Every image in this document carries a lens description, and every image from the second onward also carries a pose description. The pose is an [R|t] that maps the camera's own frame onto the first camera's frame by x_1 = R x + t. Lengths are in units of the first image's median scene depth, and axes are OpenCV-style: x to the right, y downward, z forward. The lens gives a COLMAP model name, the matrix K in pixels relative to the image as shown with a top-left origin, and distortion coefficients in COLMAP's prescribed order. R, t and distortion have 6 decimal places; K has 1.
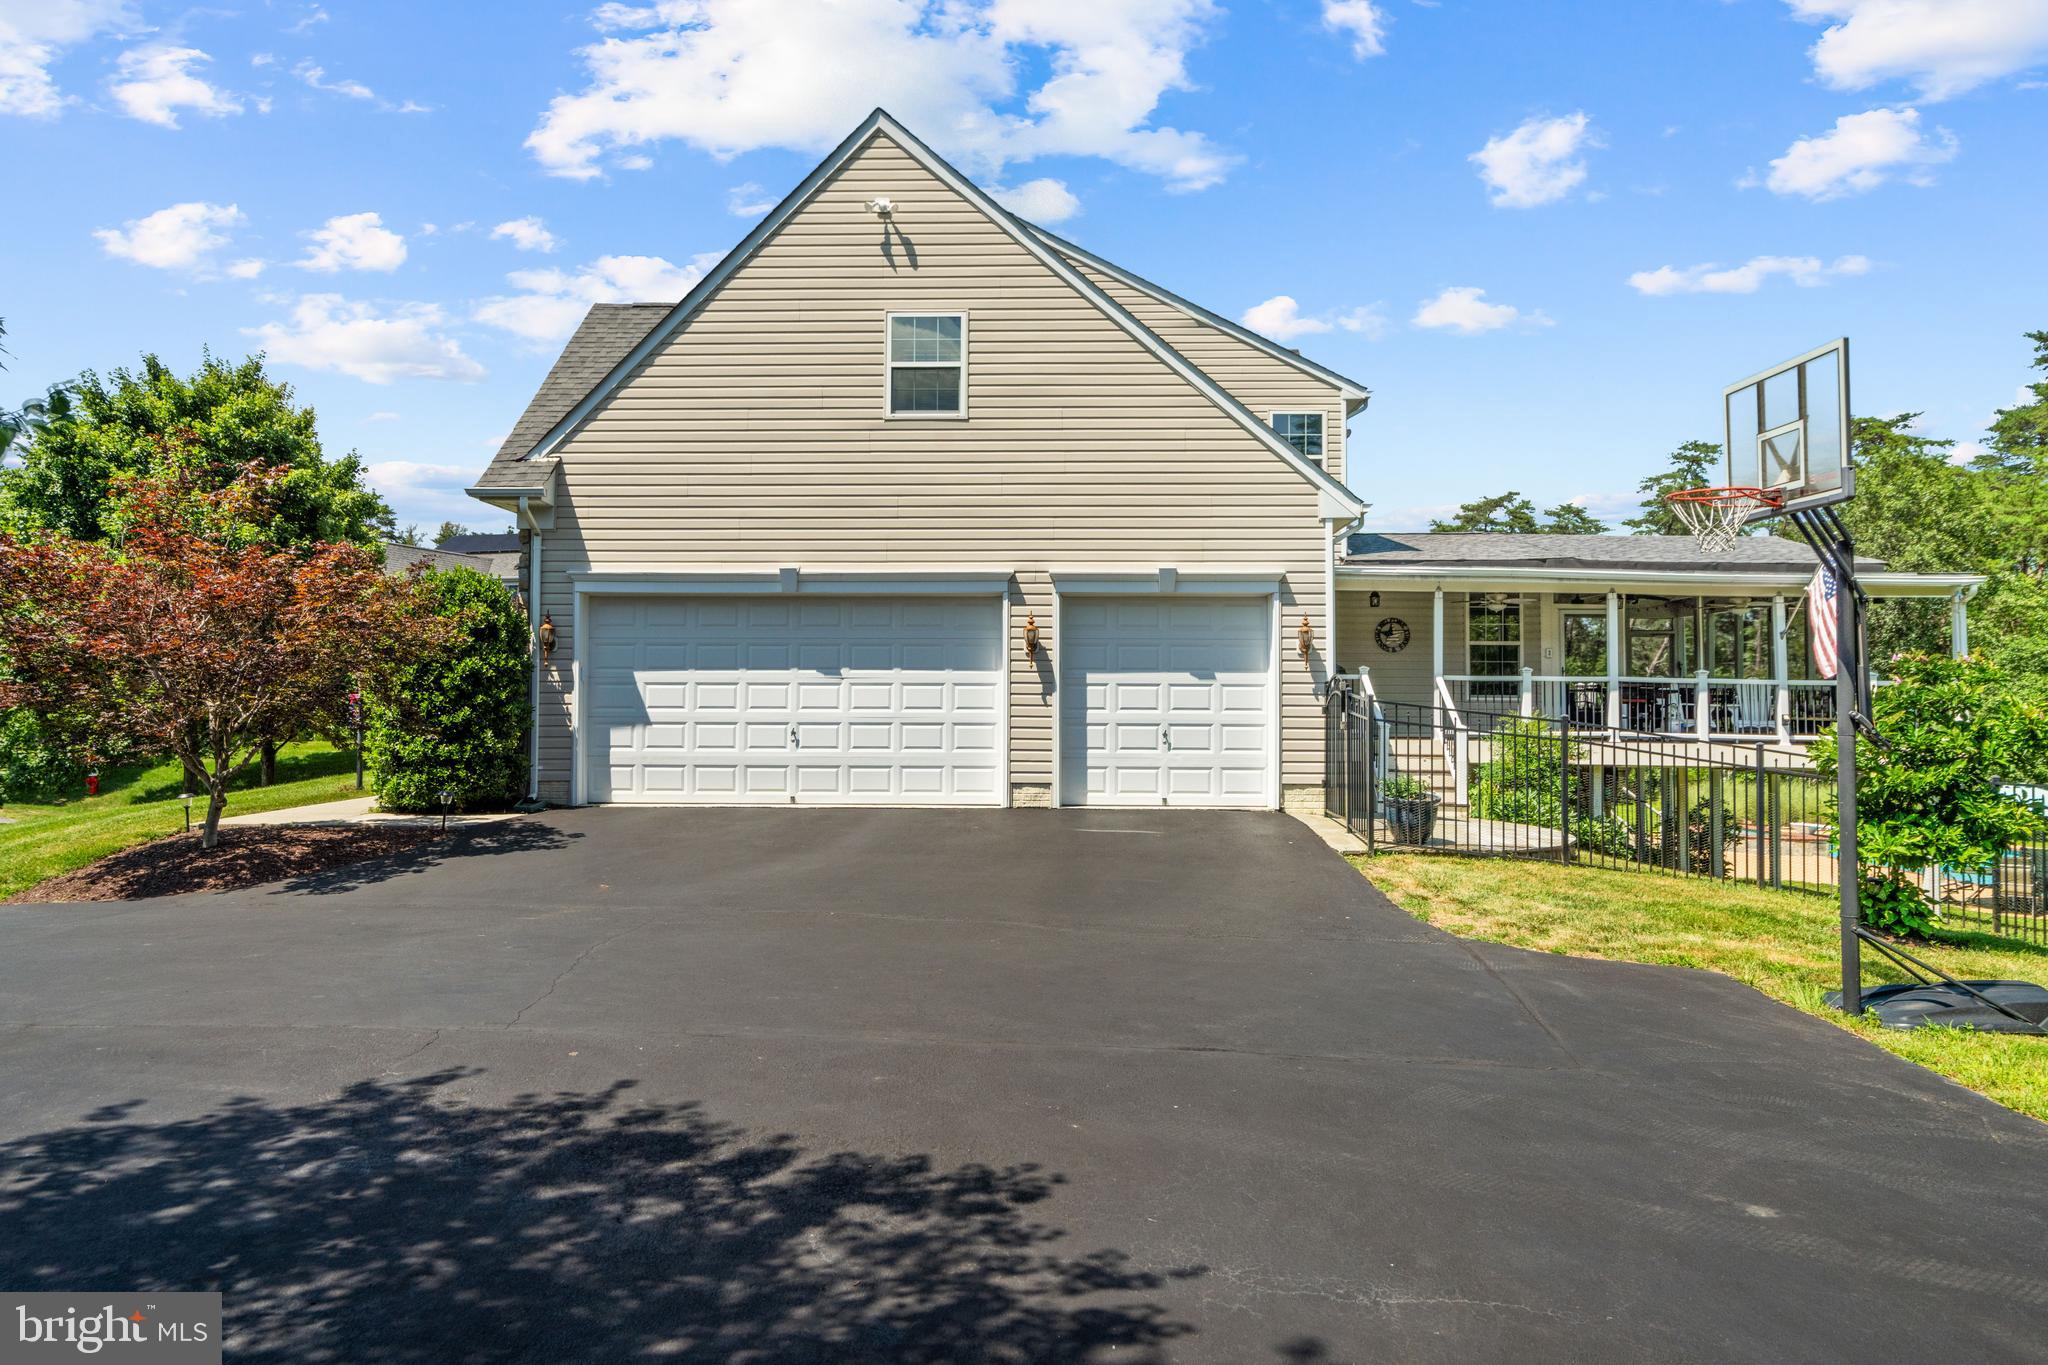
lens RADIAL K [[1374.3, 0, 1024.0], [0, 1374.3, 682.5], [0, 0, 1]] dist [0.001803, 0.001836]
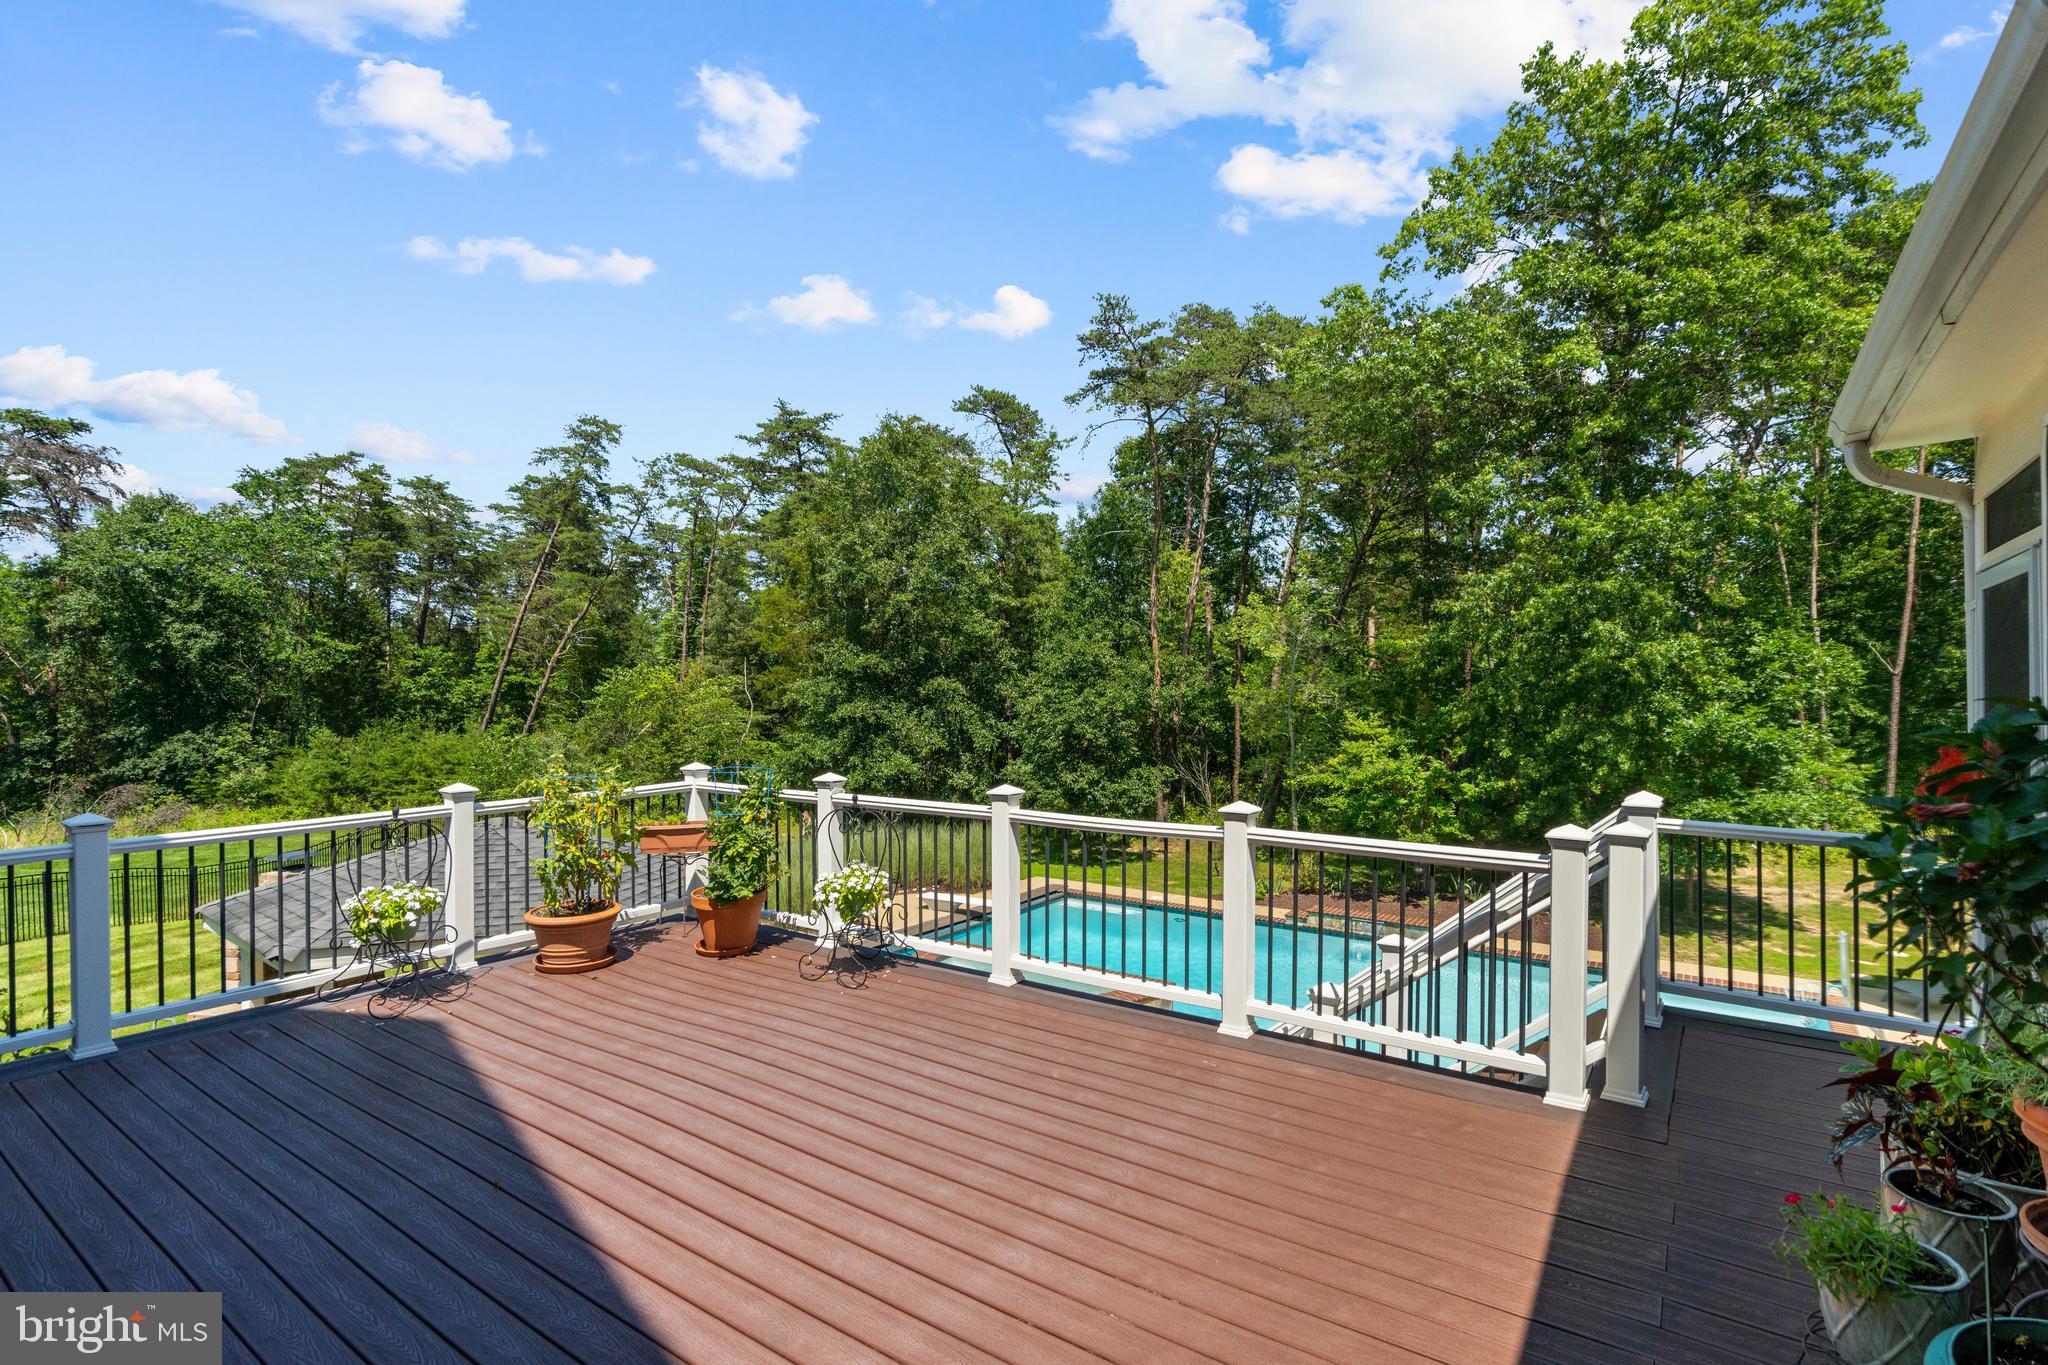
lens RADIAL K [[975.9, 0, 1024.0], [0, 975.9, 682.5], [0, 0, 1]] dist [-0.002123, -0.000037]
pose [[0.557645, -0.003555, 0.830072, 0.495952], [-0.007512, 0.999928, 0.009328, -0.022453], [-0.830046, -0.011437, 0.557578, 1.884273]]
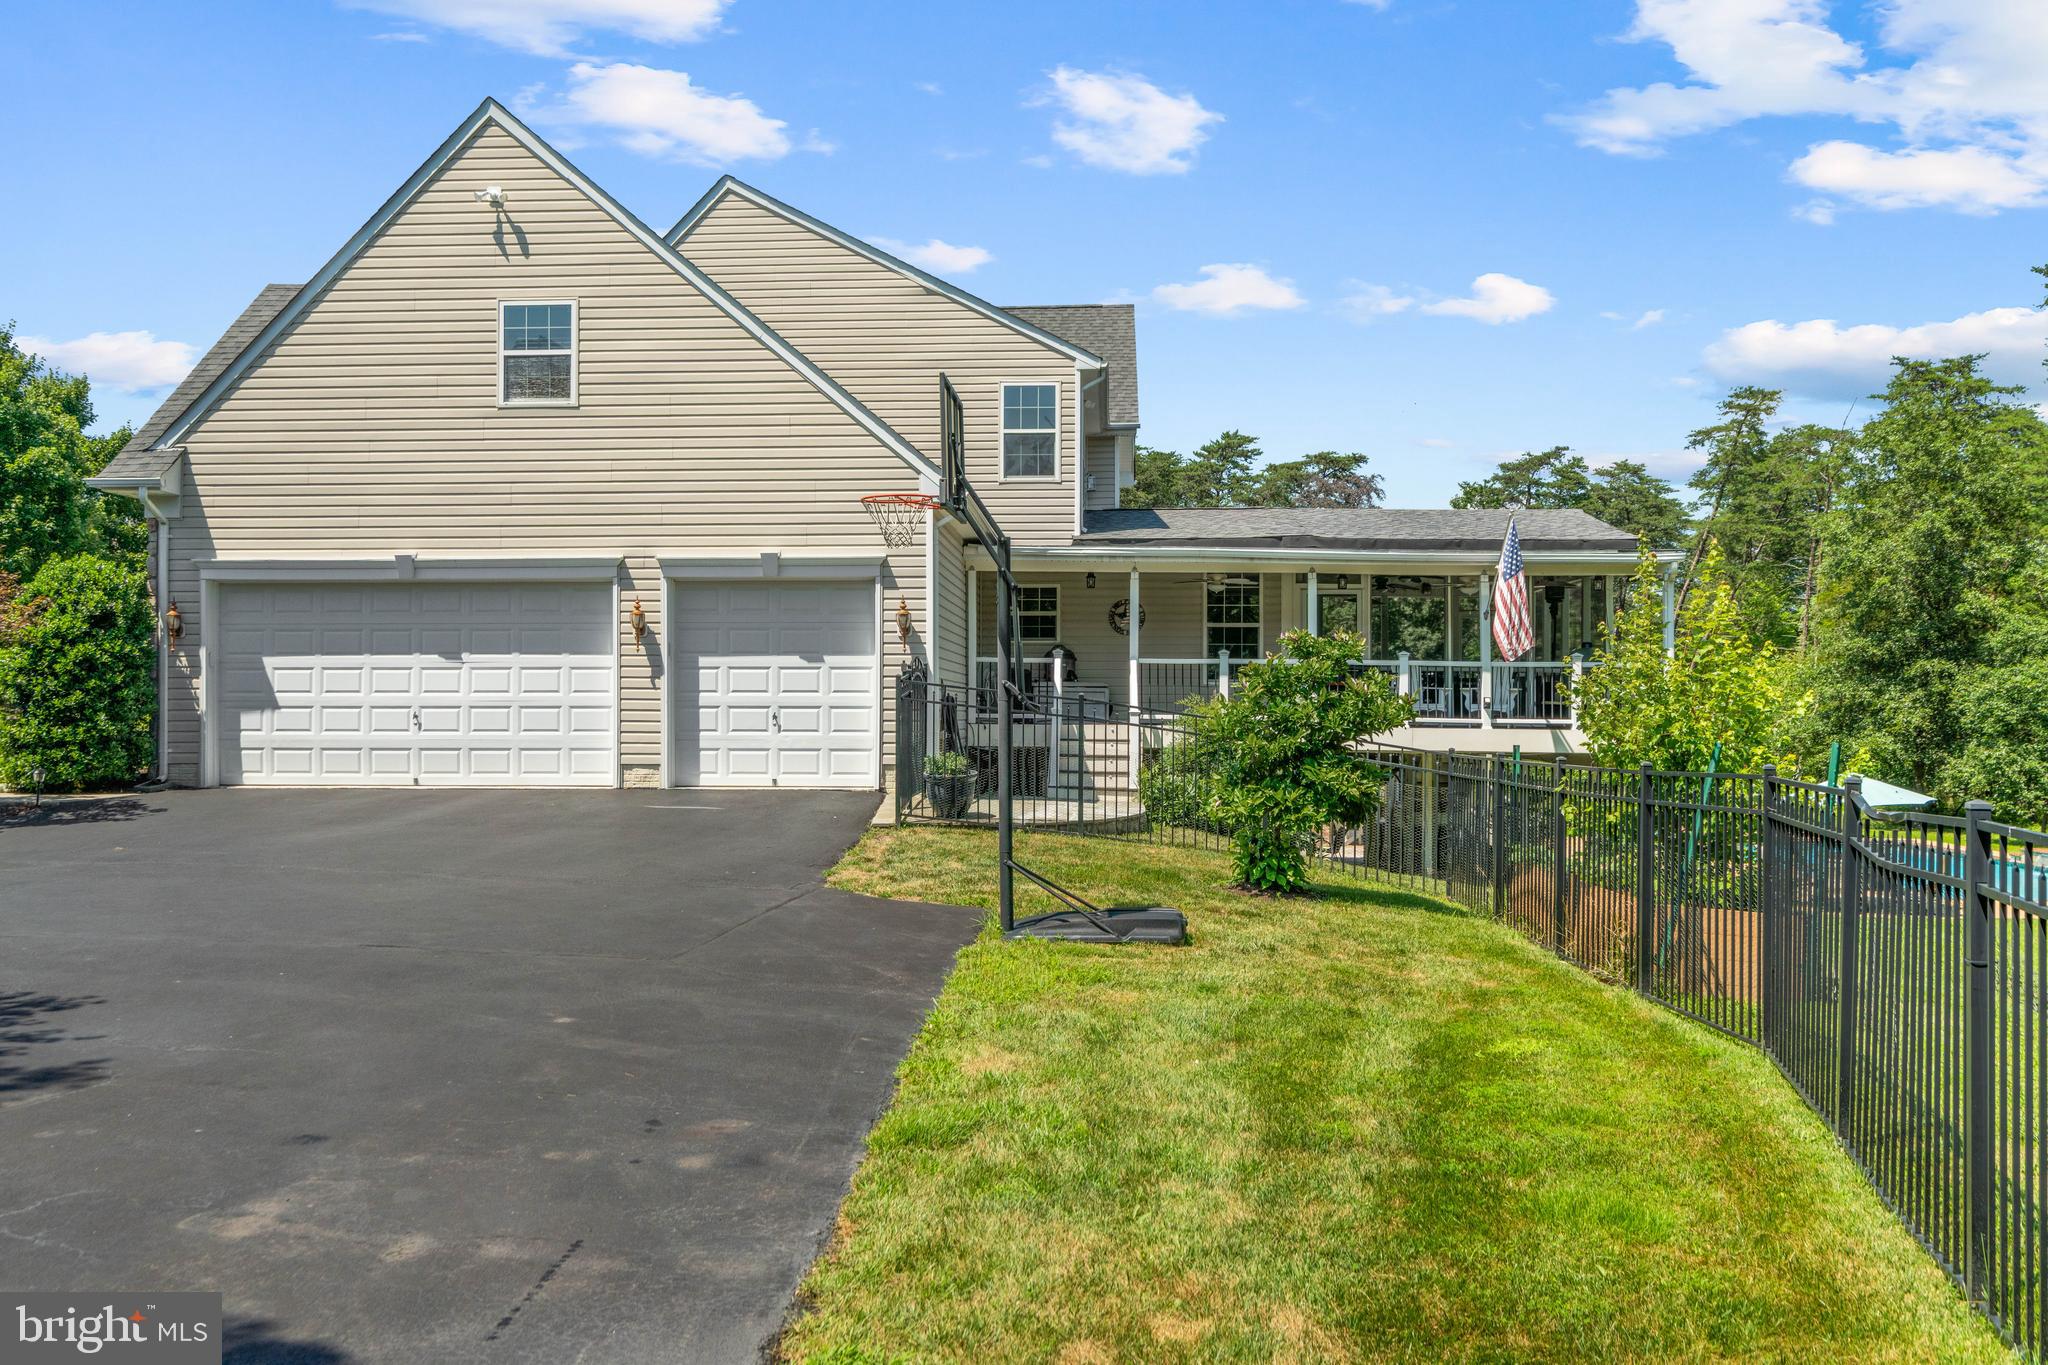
lens RADIAL K [[1645.4, 0, 1022.5], [0, 1645.4, 728.3], [0, 0, 1]] dist [0.003688, -0.000849]
pose [[0.999512, -0.002705, -0.031114, 0.323258], [0.003708, 0.999474, 0.032223, 0.007872], [0.031011, -0.032322, 0.998996, -0.211019]]
